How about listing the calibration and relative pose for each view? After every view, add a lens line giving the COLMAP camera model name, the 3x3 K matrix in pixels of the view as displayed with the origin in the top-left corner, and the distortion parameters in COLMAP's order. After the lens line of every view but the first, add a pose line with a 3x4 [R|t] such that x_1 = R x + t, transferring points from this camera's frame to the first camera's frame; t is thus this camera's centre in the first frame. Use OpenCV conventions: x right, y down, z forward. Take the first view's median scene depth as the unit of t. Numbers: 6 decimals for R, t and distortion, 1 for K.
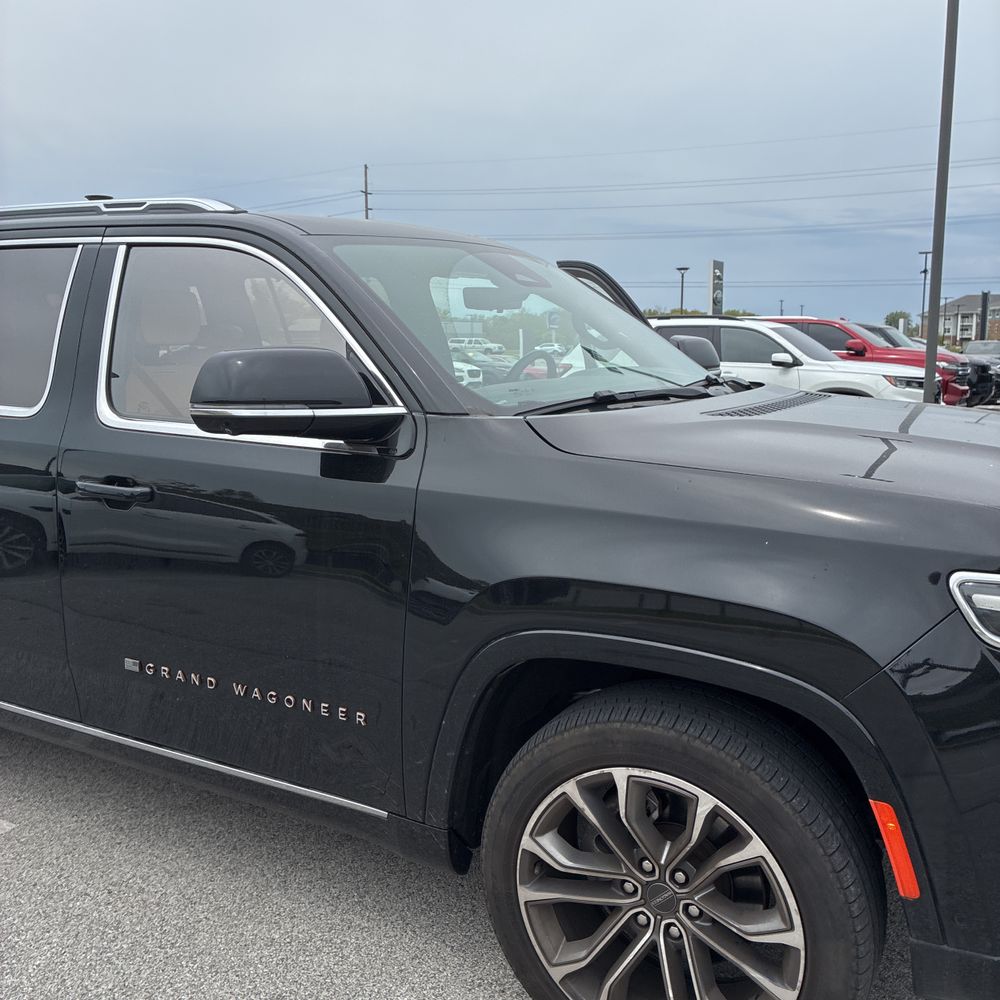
lens RADIAL K [[1030.4, 0, 512.0], [0, 1030.4, 488.0], [0, 0, 1]] dist [0.029172, -0.012835]
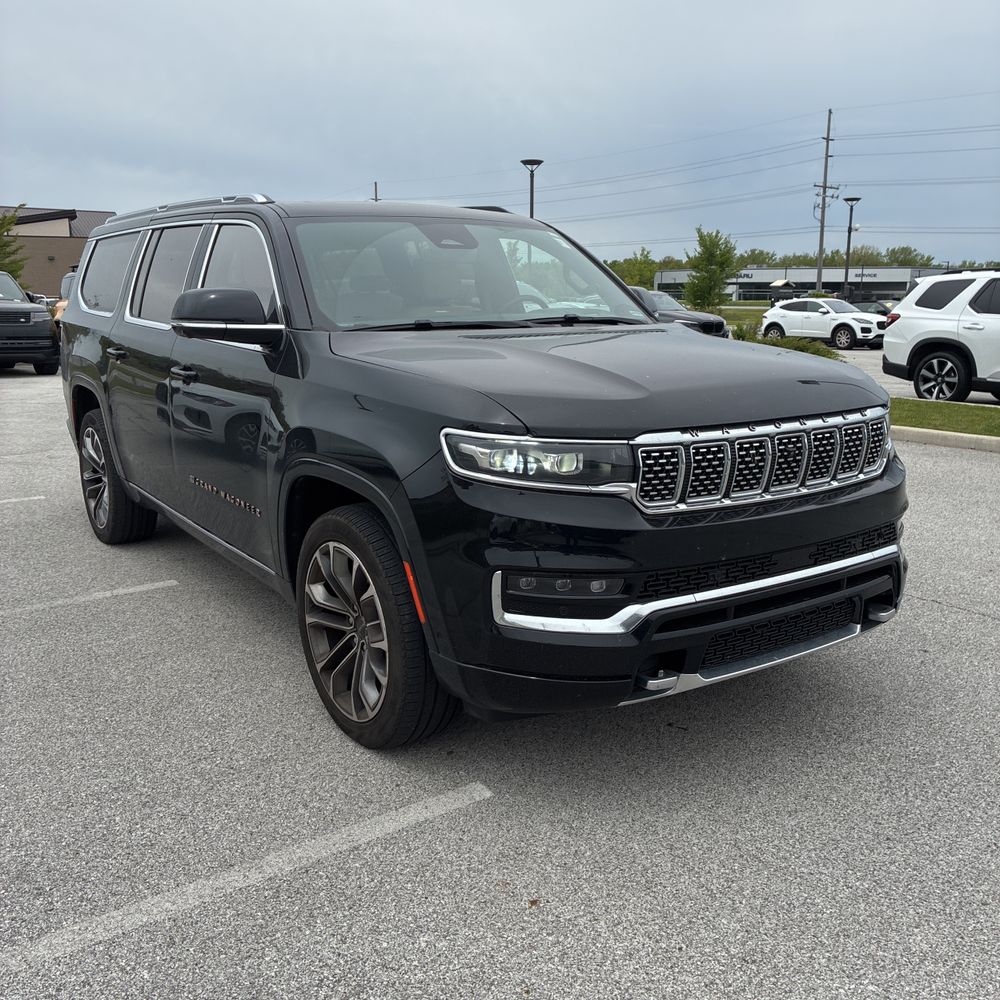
lens RADIAL K [[1030.4, 0, 512.0], [0, 1030.4, 488.0], [0, 0, 1]] dist [0.029172, -0.012835]
pose [[0.902431, 0.091797, -0.420942, 0.863497], [-0.072754, 0.995476, 0.061116, 0.048667], [0.424647, -0.024528, 0.905026, -0.315865]]
